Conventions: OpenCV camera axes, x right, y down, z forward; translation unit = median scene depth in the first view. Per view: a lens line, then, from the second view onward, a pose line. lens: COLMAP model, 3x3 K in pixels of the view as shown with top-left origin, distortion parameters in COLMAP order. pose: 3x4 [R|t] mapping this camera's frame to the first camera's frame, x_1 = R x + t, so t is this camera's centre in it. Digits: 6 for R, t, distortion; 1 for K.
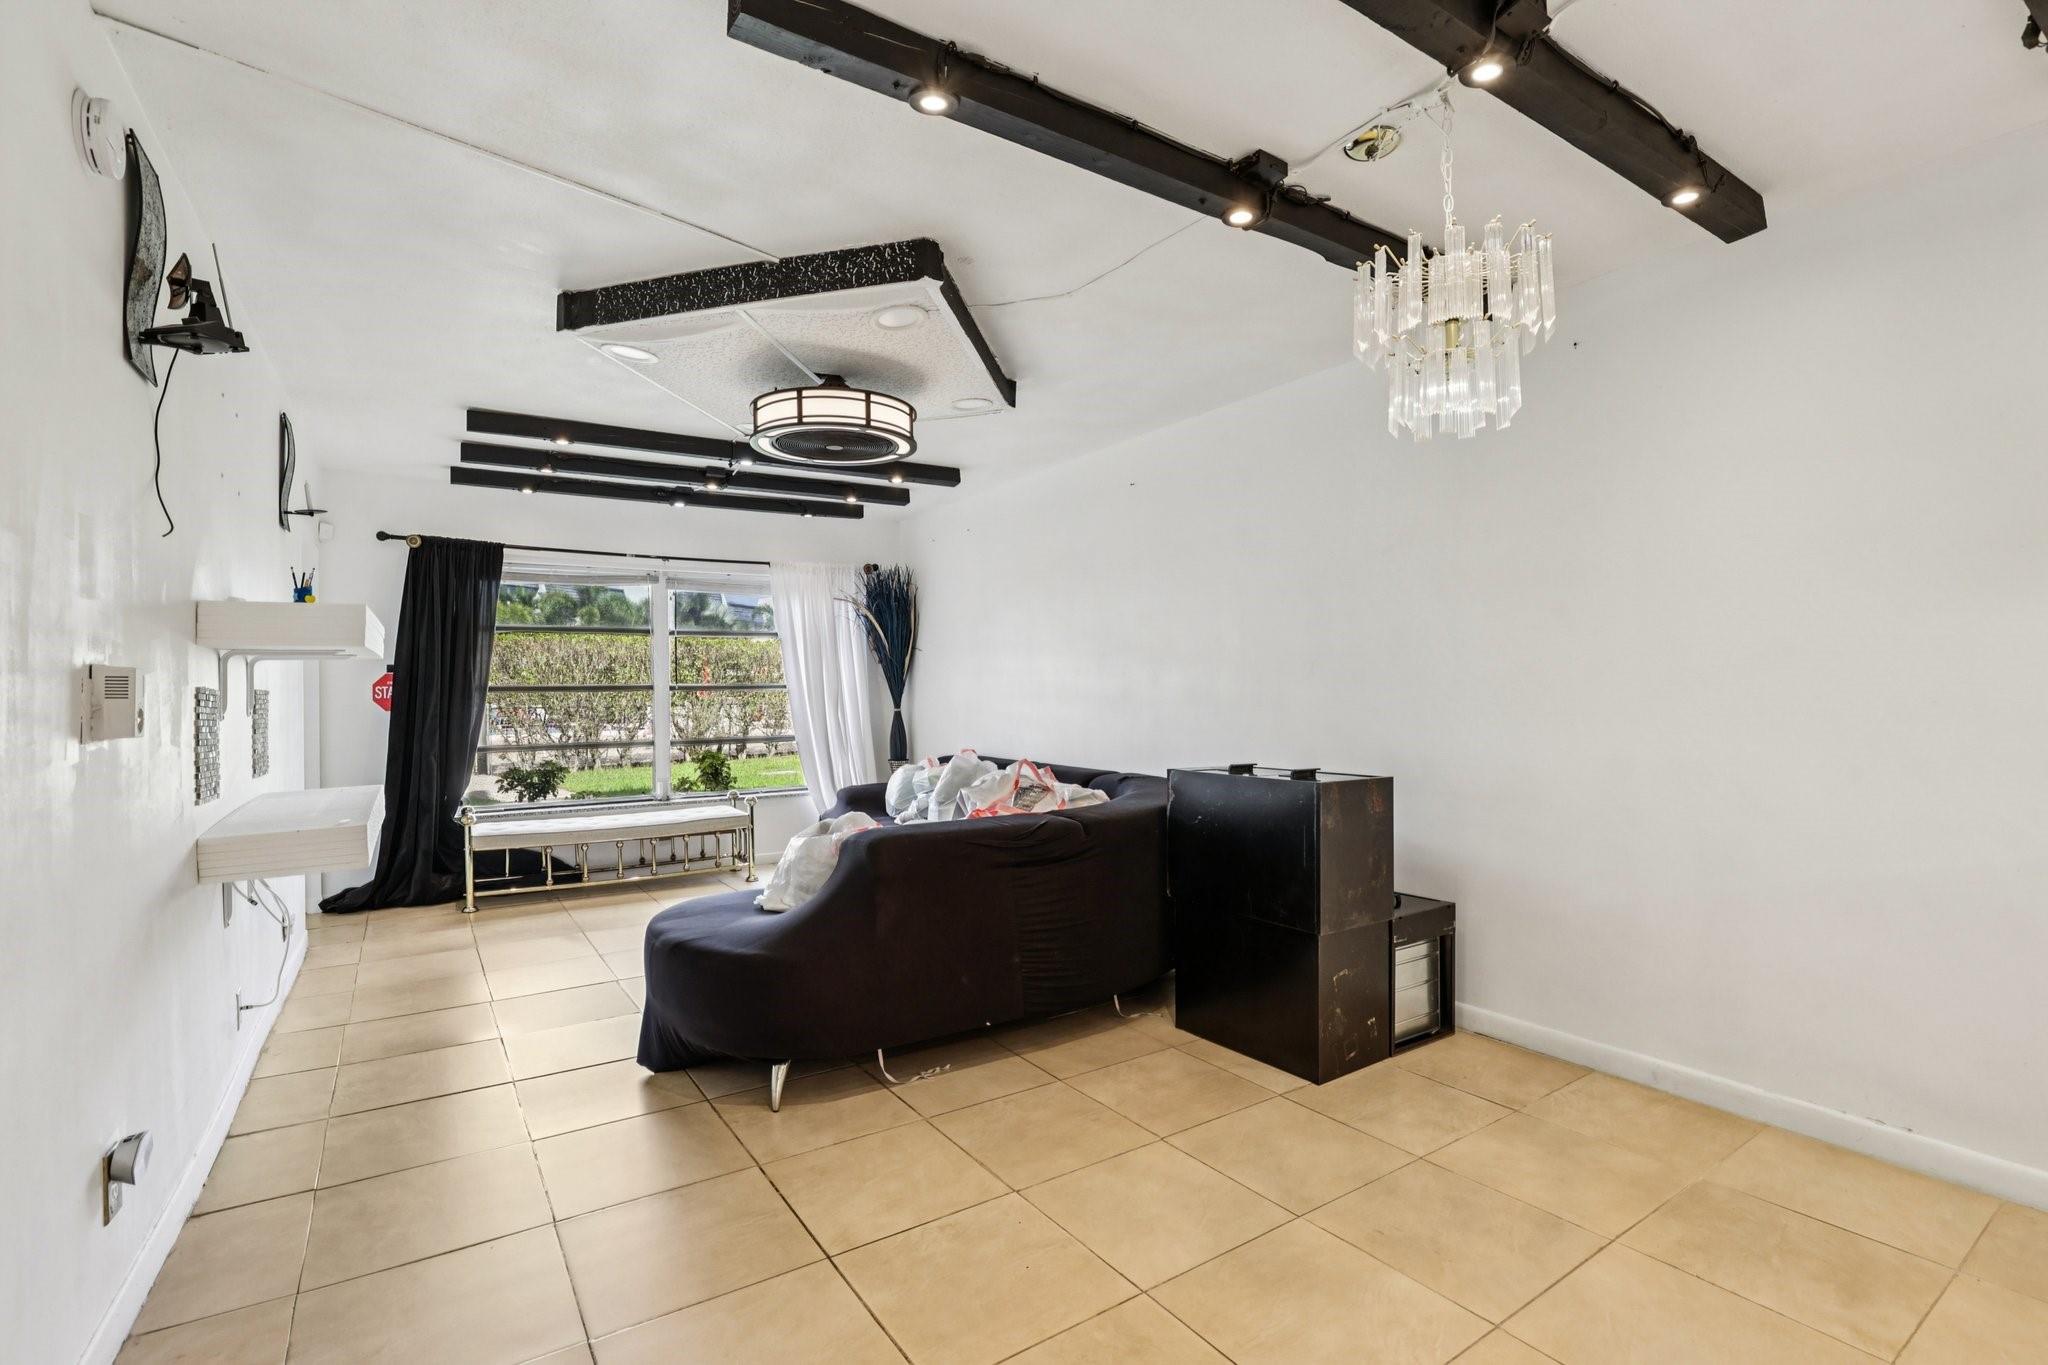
lens RADIAL K [[941.6, 0, 1032.4], [0, 941.6, 694.5], [0, 0, 1]] dist [-0.033855, 0.005726]
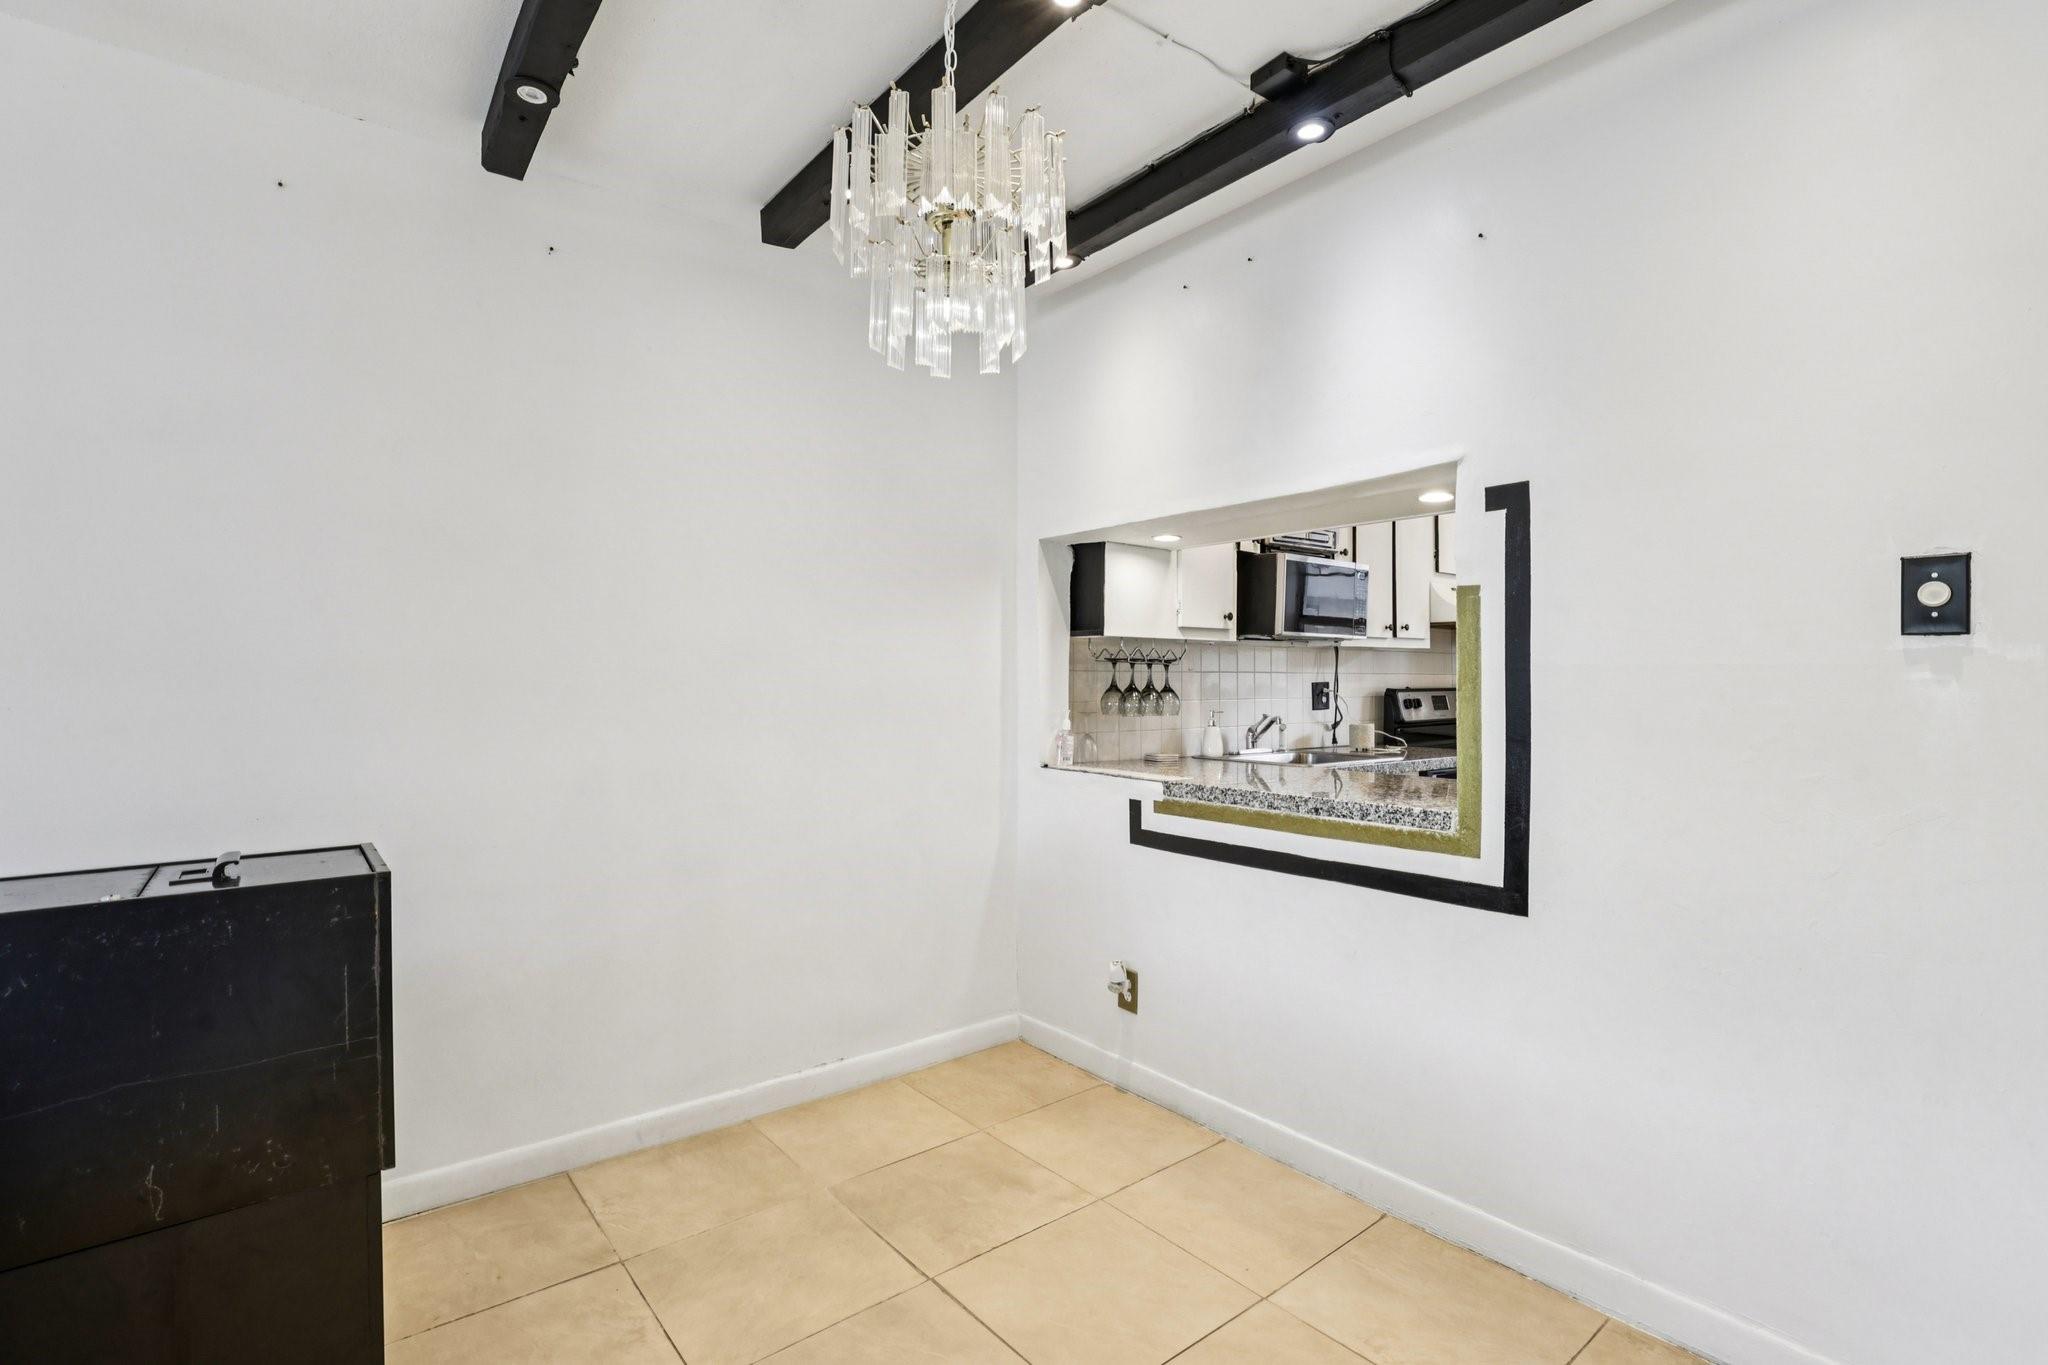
lens RADIAL K [[953.9, 0, 1028.7], [0, 953.9, 679.9], [0, 0, 1]] dist [-0.033816, 0.011538]
pose [[-0.085091, 0.007129, 0.996348, -0.190030], [0.010010, 0.999930, -0.006300, -0.004459], [-0.996323, 0.009438, -0.085157, 0.554686]]
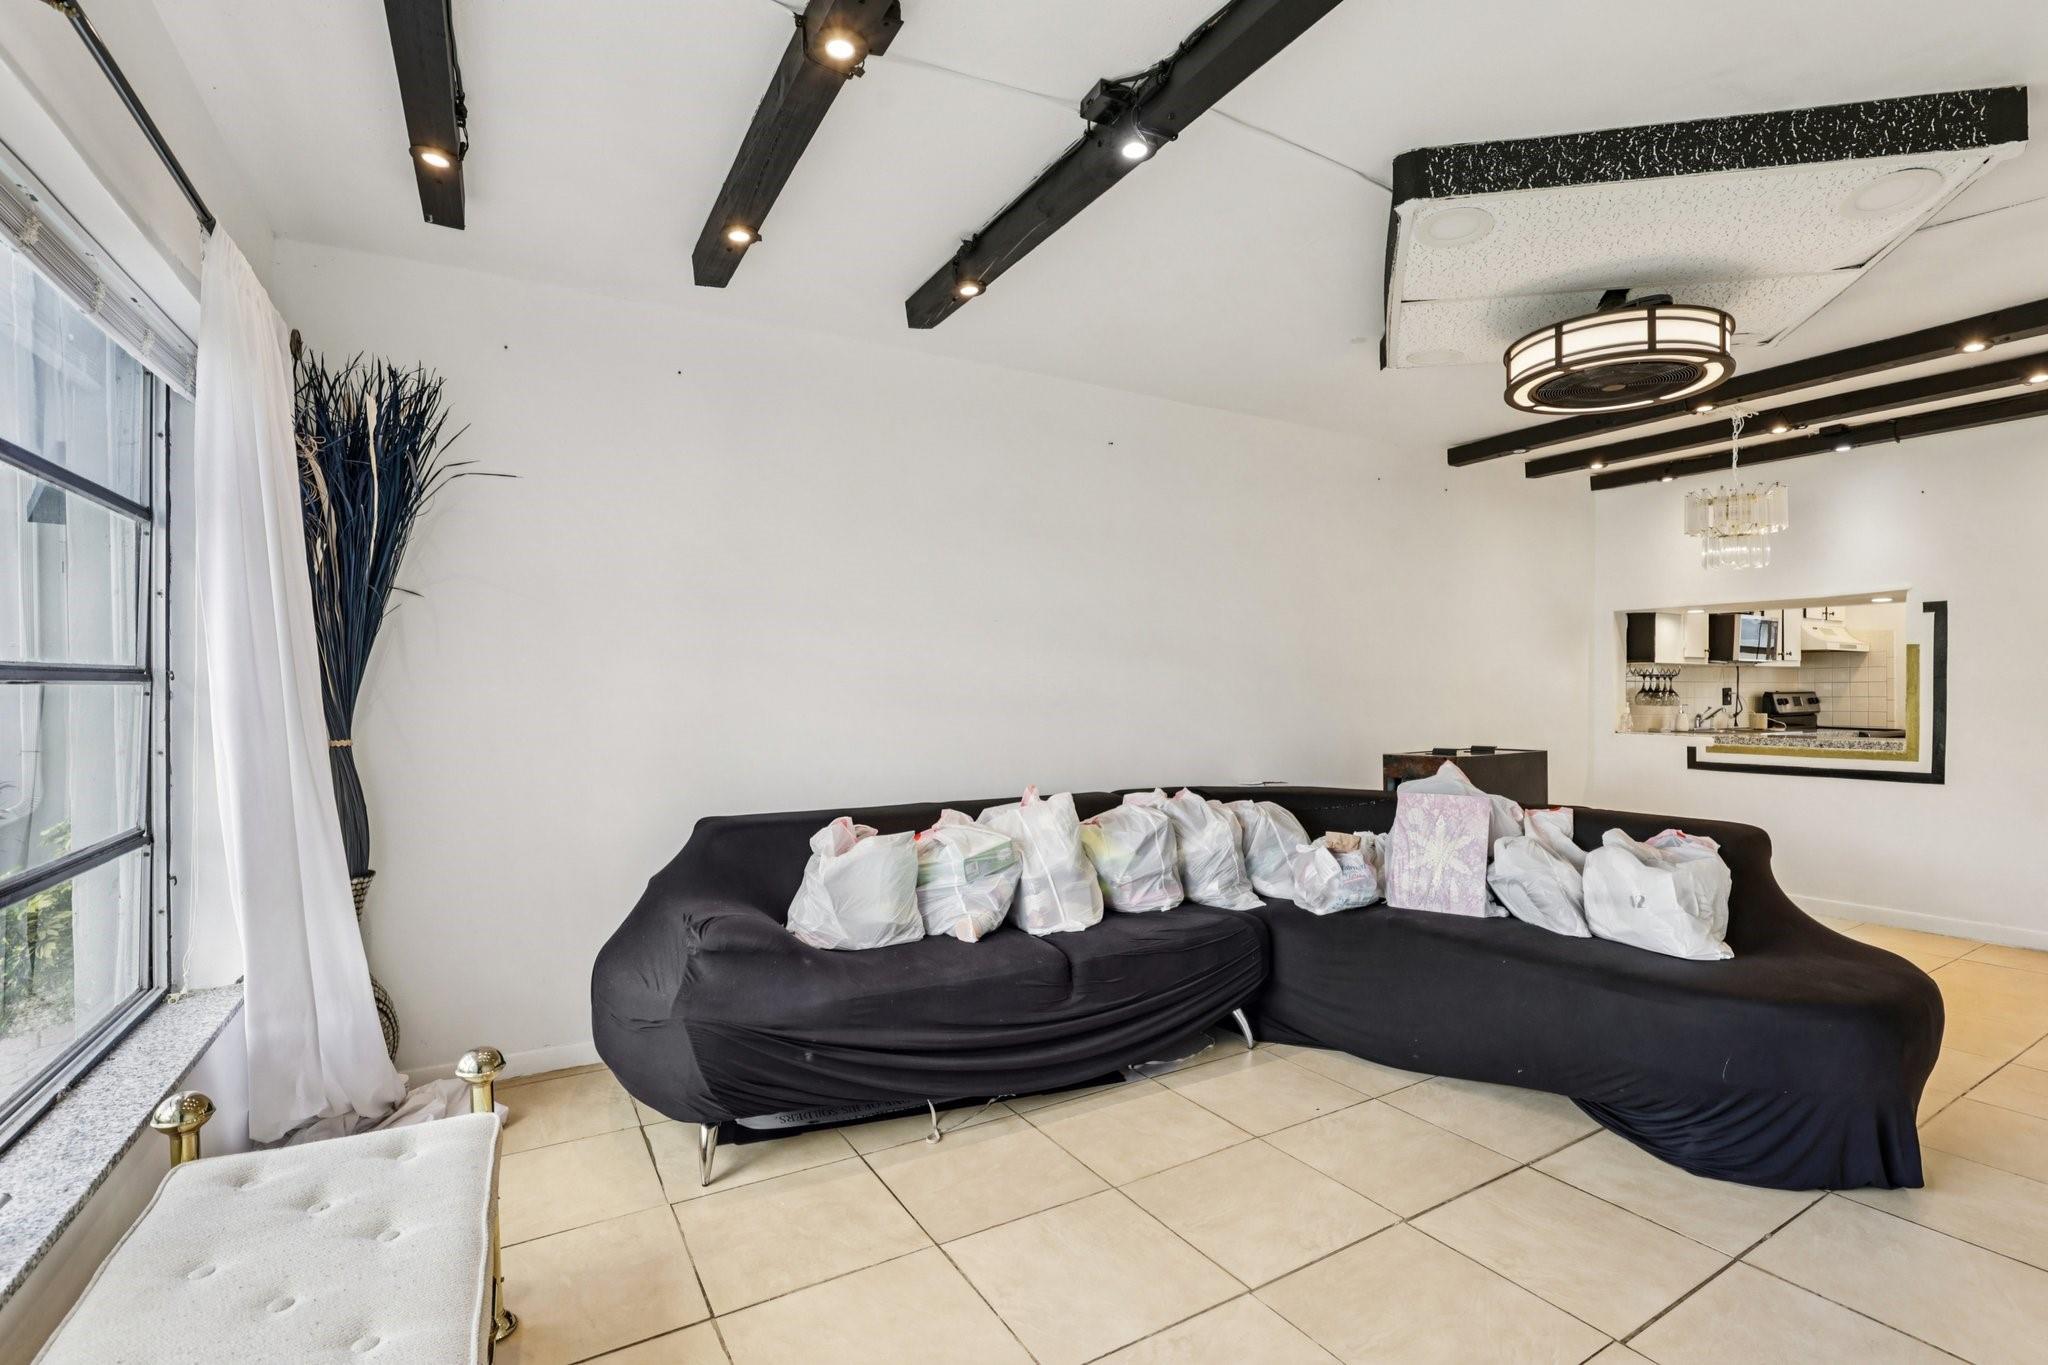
lens RADIAL K [[941.6, 0, 1032.4], [0, 941.6, 694.5], [0, 0, 1]] dist [-0.033855, 0.005726]
pose [[0.059395, 0.002546, 0.998231, -0.973612], [0.009537, 0.999950, -0.003118, 0.000353], [-0.998189, 0.009705, 0.059367, 1.371200]]
